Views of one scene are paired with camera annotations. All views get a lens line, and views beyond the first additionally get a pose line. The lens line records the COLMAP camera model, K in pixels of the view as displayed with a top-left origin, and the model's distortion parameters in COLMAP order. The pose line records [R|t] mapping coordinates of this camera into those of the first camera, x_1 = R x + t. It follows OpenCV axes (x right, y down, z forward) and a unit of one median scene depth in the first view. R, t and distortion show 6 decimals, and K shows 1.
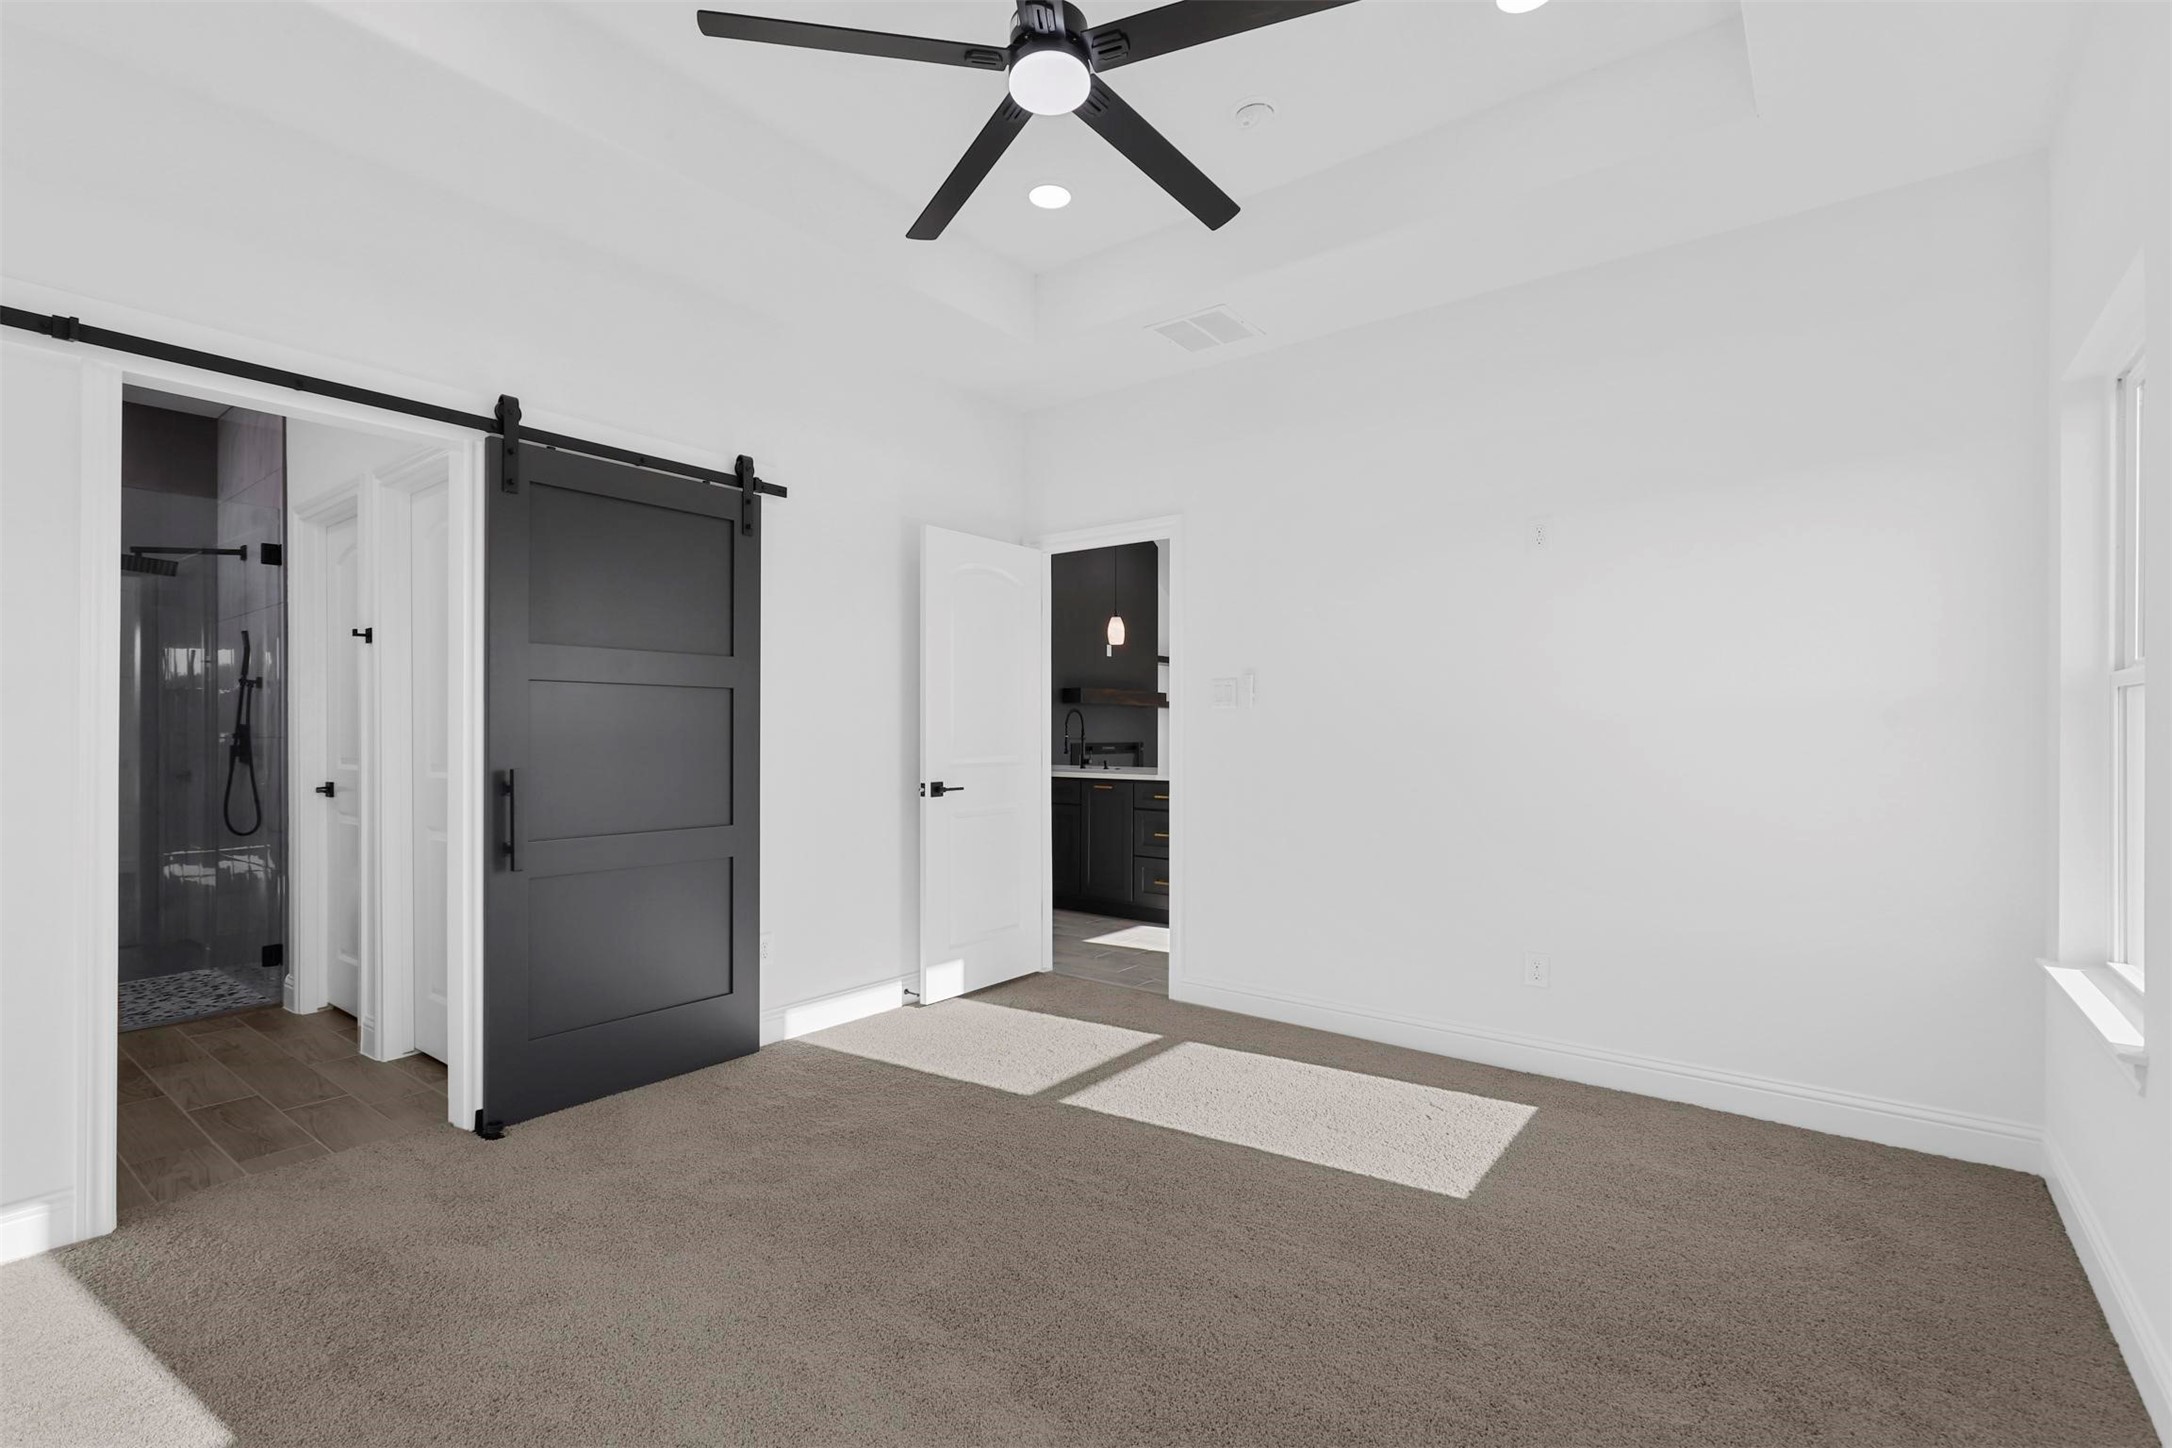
lens RADIAL K [[983.7, 0, 1080.4], [0, 983.7, 738.3], [0, 0, 1]] dist [-0.001214, 0.001042]
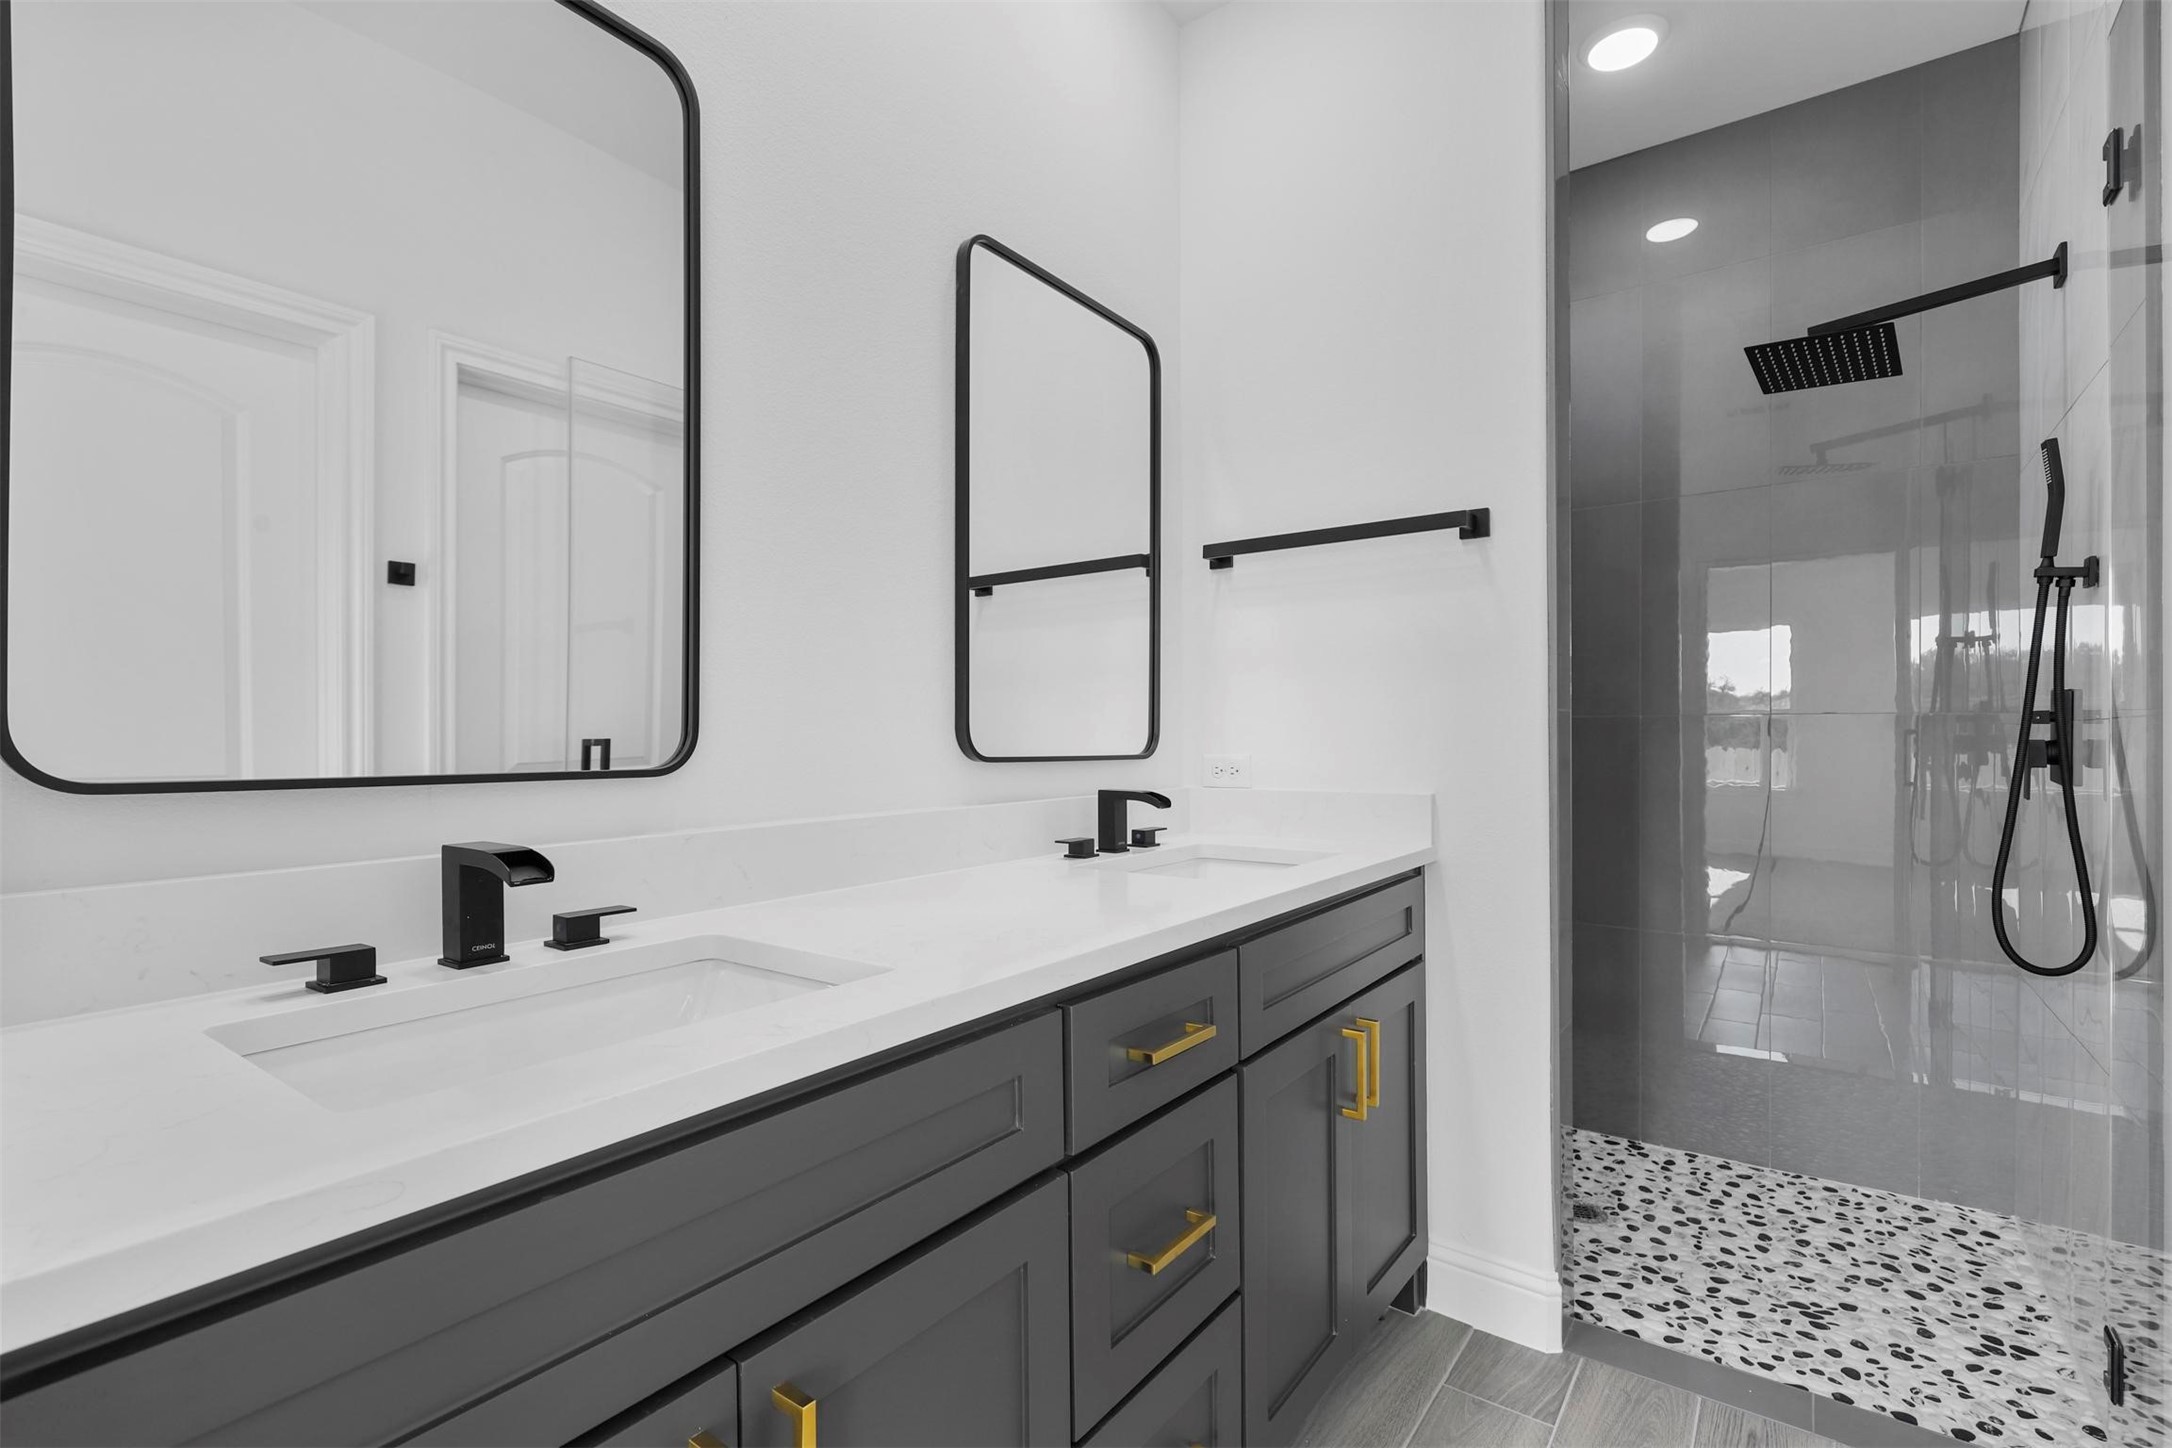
lens RADIAL K [[983.7, 0, 1085.0], [0, 983.7, 709.6], [0, 0, 1]] dist [-0.001214, 0.001042]
pose [[0.087913, 0.004767, -0.996117, -0.493468], [0.002840, 0.999983, 0.005036, -0.006560], [0.996124, -0.003271, 0.087898, 0.582655]]
